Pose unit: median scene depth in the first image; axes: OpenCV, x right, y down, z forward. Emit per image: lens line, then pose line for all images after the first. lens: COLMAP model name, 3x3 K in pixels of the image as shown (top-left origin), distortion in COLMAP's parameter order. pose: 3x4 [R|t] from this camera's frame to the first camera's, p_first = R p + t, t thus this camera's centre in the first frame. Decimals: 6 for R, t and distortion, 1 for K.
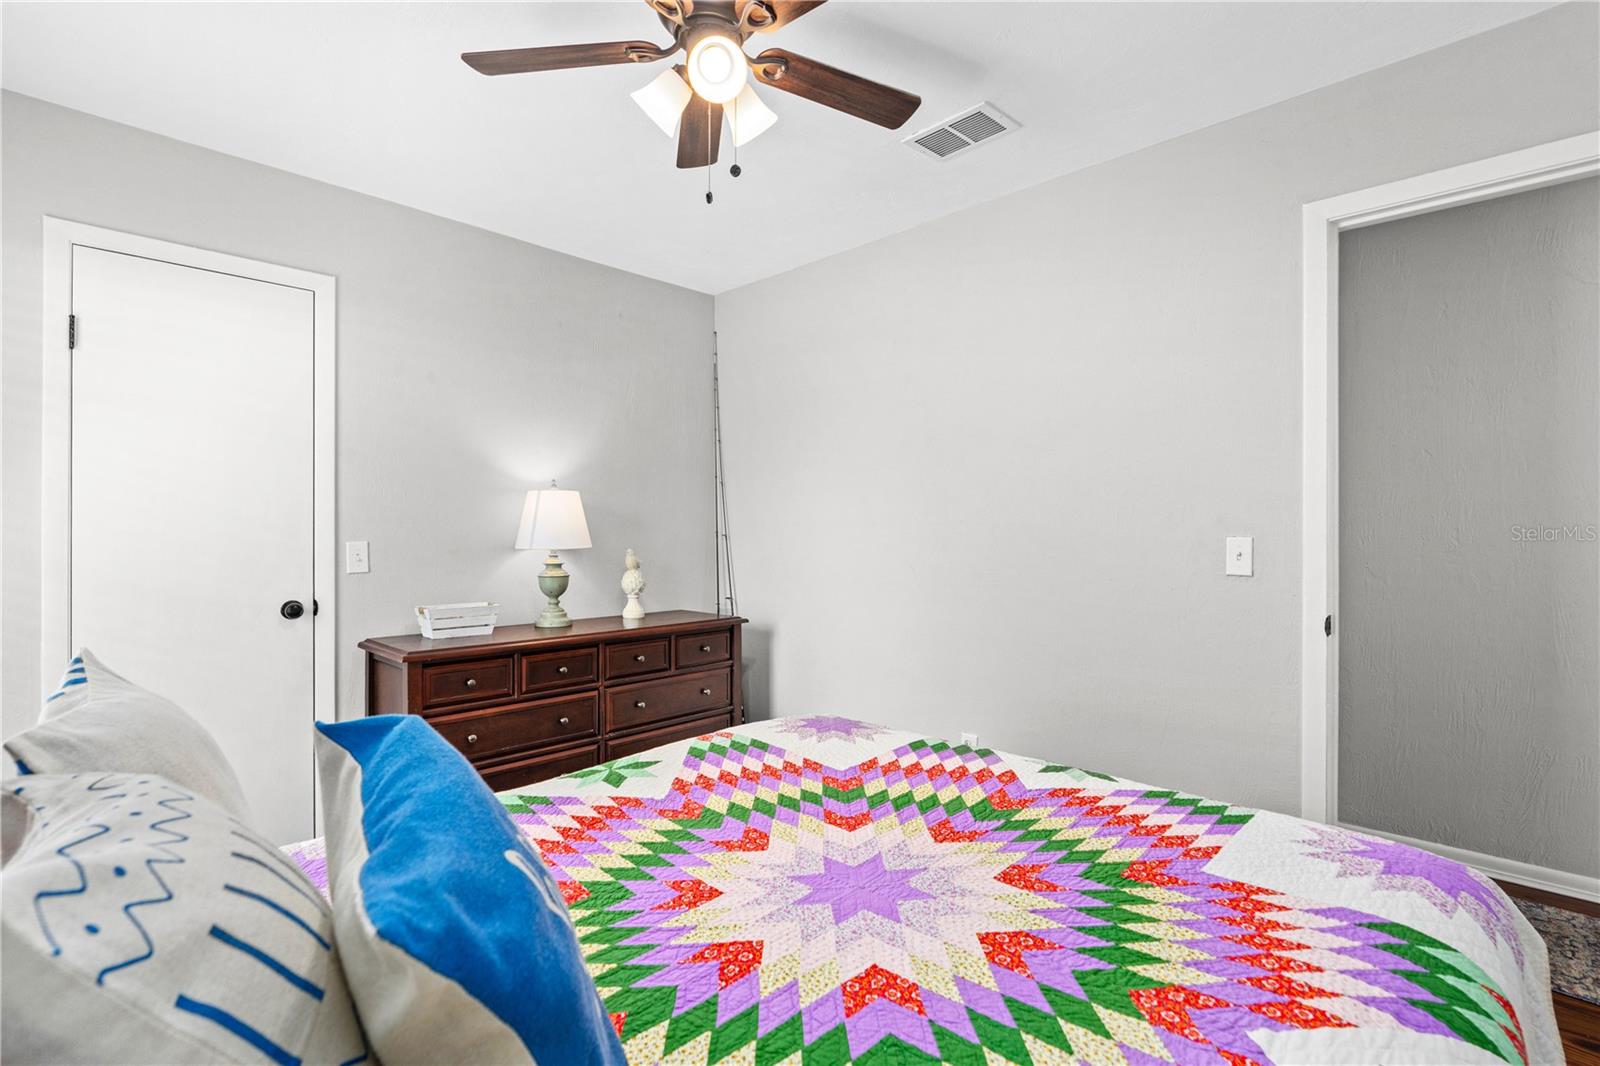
lens RADIAL K [[753.7, 0, 800.0], [0, 753.7, 533.0], [0, 0, 1]] dist [-0.001757, 0.000293]
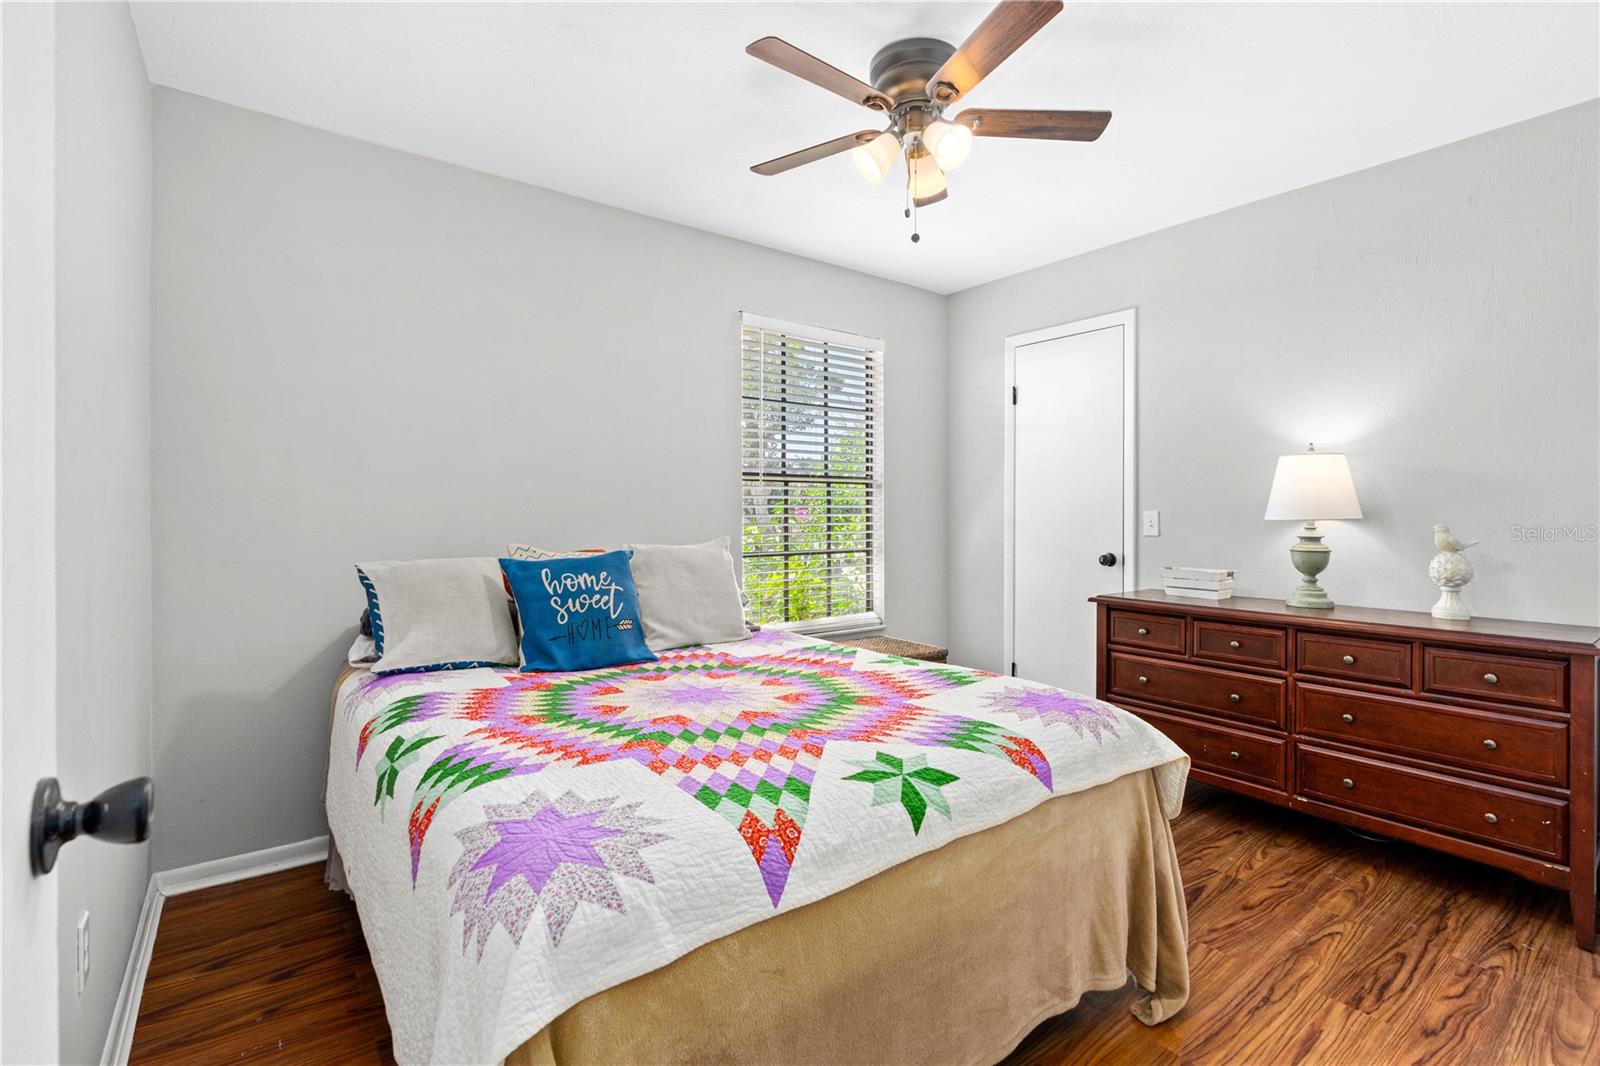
lens RADIAL K [[728.8, 0, 802.7], [0, 728.8, 527.8], [0, 0, 1]] dist [-0.005107, -0.000186]
pose [[-0.157122, 0.017436, -0.987425, 1.043976], [-0.003070, 0.999831, 0.018144, 0.028019], [0.987574, 0.005882, -0.157042, 0.915161]]
